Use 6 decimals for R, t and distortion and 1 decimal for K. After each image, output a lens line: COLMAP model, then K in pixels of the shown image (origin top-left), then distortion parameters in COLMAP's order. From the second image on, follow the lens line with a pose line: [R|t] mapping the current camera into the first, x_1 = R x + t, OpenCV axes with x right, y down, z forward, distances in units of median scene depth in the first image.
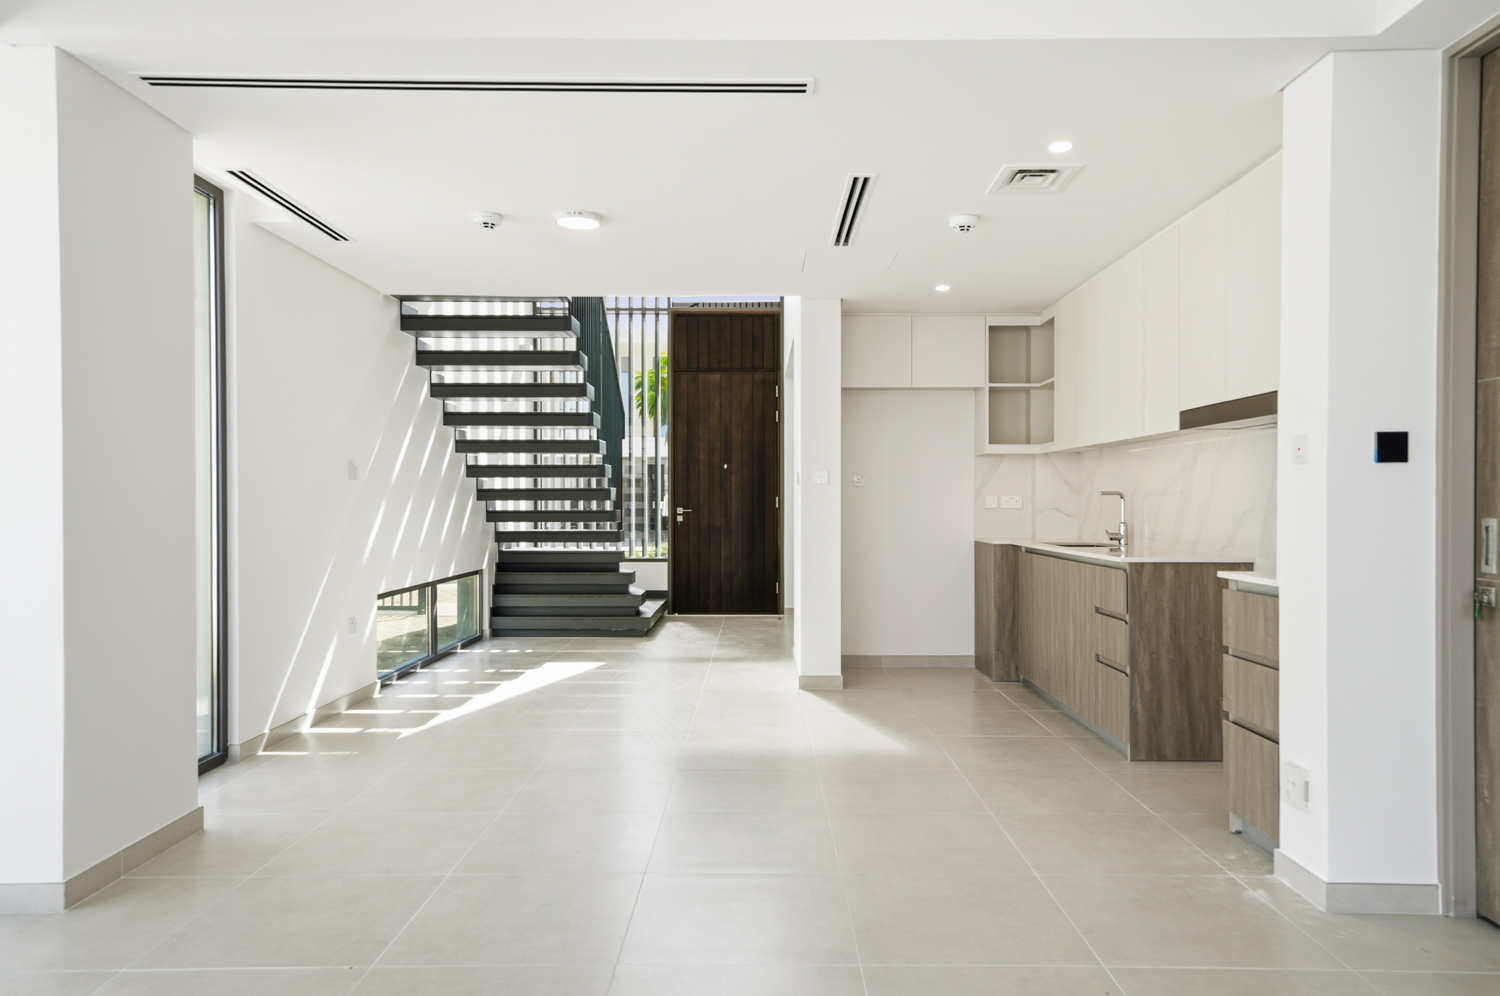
lens RADIAL K [[1007.7, 0, 750.0], [0, 1007.7, 518.9], [0, 0, 1]] dist [-0.000278, 0.049314]
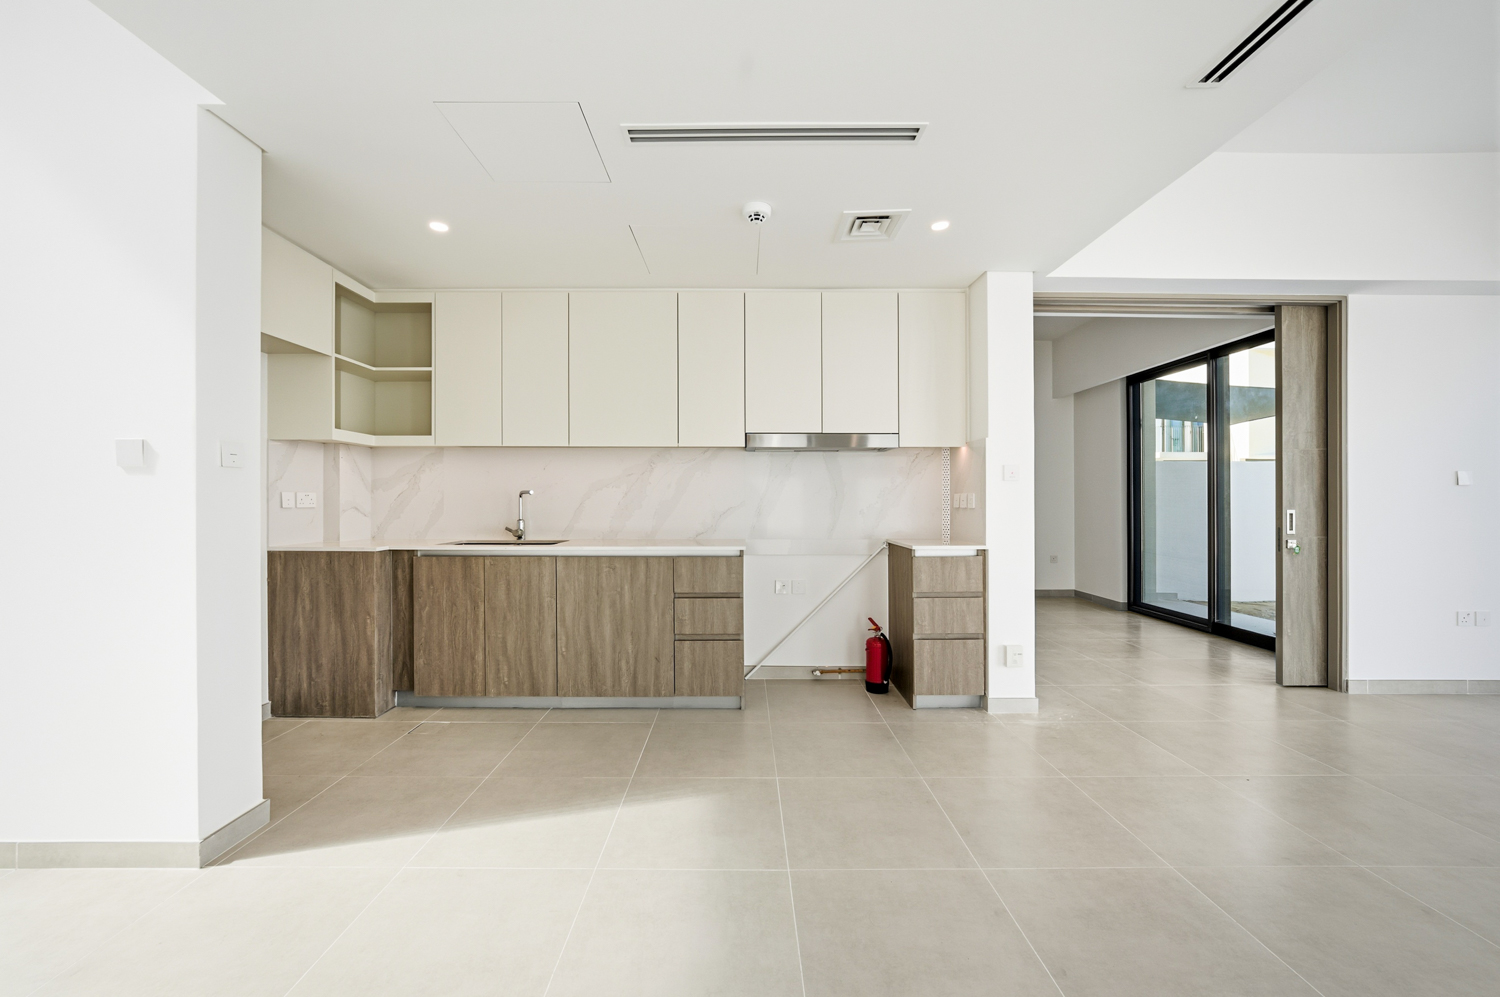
lens RADIAL K [[587.2, 0, 750.0], [0, 587.2, 498.5], [0, 0, 1]] dist [-0.010032, 0.000090]
pose [[-0.012288, 0.005251, 0.999911, -0.223135], [0.015404, 0.999869, -0.005061, -0.010142], [-0.999806, 0.015340, -0.012367, 0.646487]]
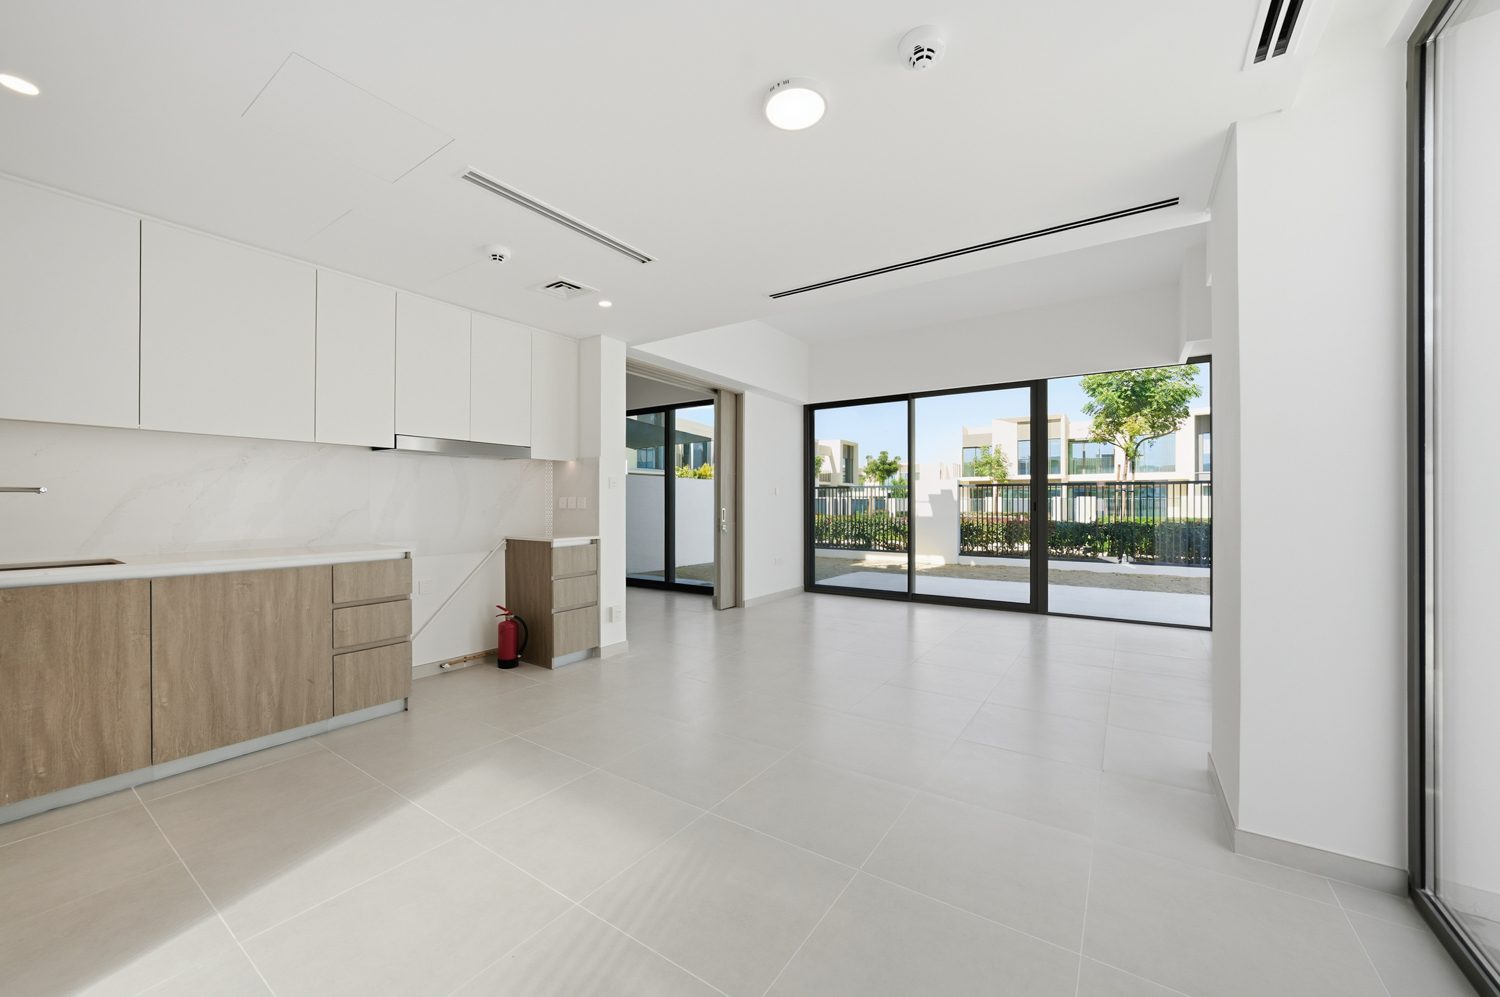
lens RADIAL K [[576.4, 0, 750.0], [0, 576.4, 498.5], [0, 0, 1]] dist [-0.001642, 0.000227]
pose [[-0.835067, 0.009214, 0.550071, -0.238468], [0.012694, 0.999916, 0.002522, -0.011850], [-0.550001, 0.009089, -0.835114, 0.882222]]
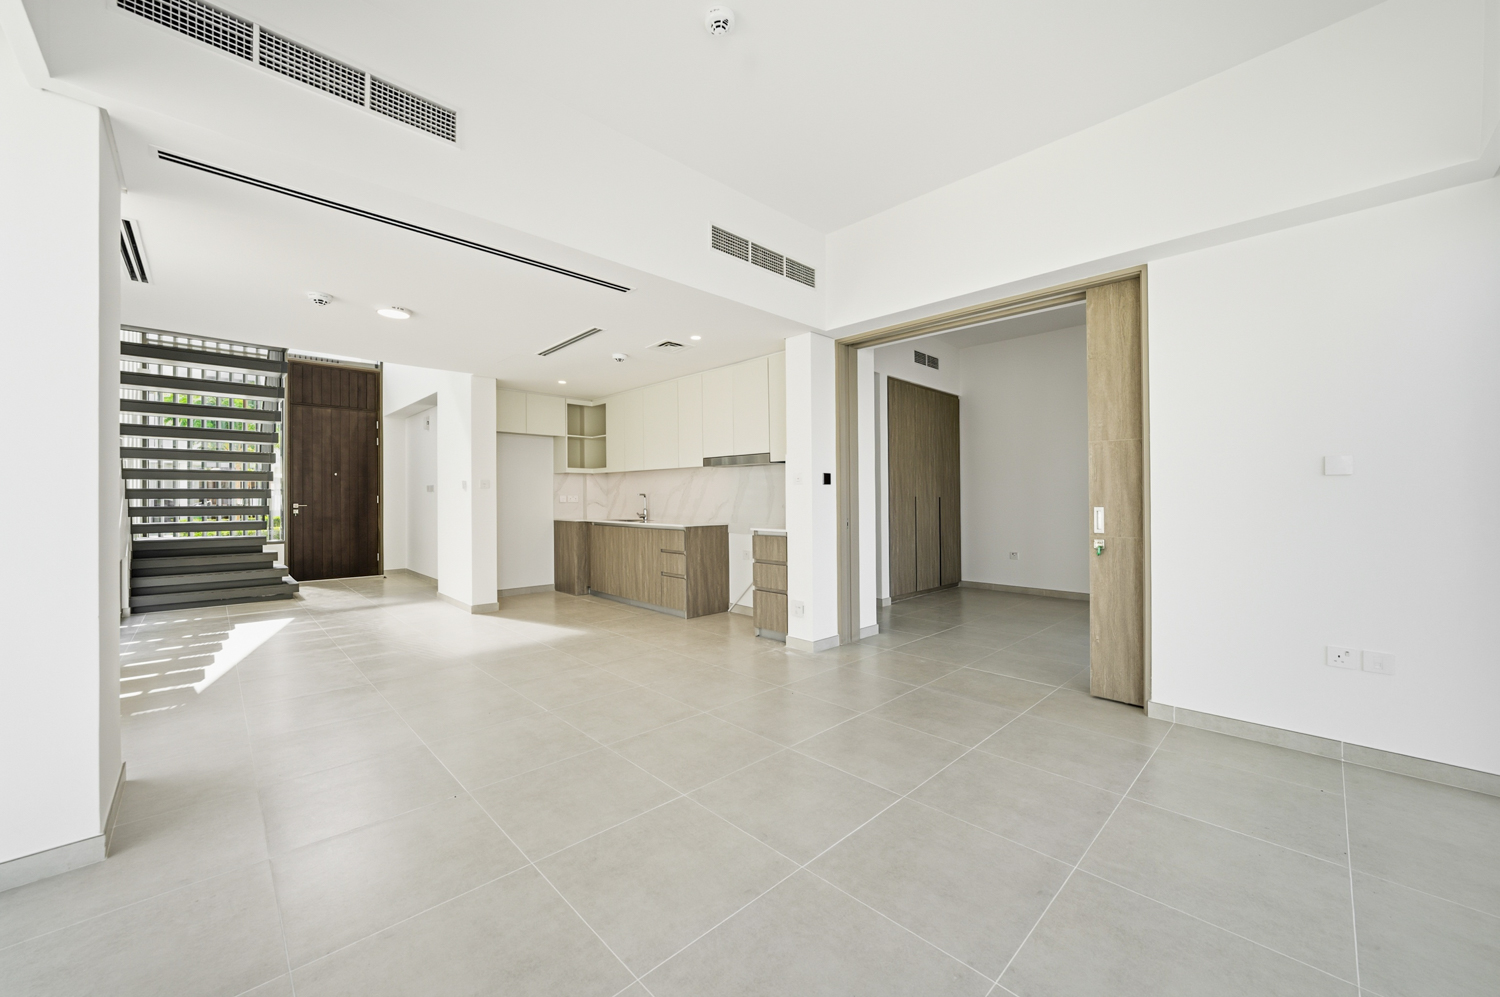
lens RADIAL K [[576.4, 0, 750.0], [0, 576.4, 498.5], [0, 0, 1]] dist [-0.001642, 0.000227]
pose [[0.716316, -0.001646, 0.697774, -0.249143], [0.013518, 0.999842, -0.011518, -0.000905], [-0.697645, 0.017683, 0.716225, 0.012580]]
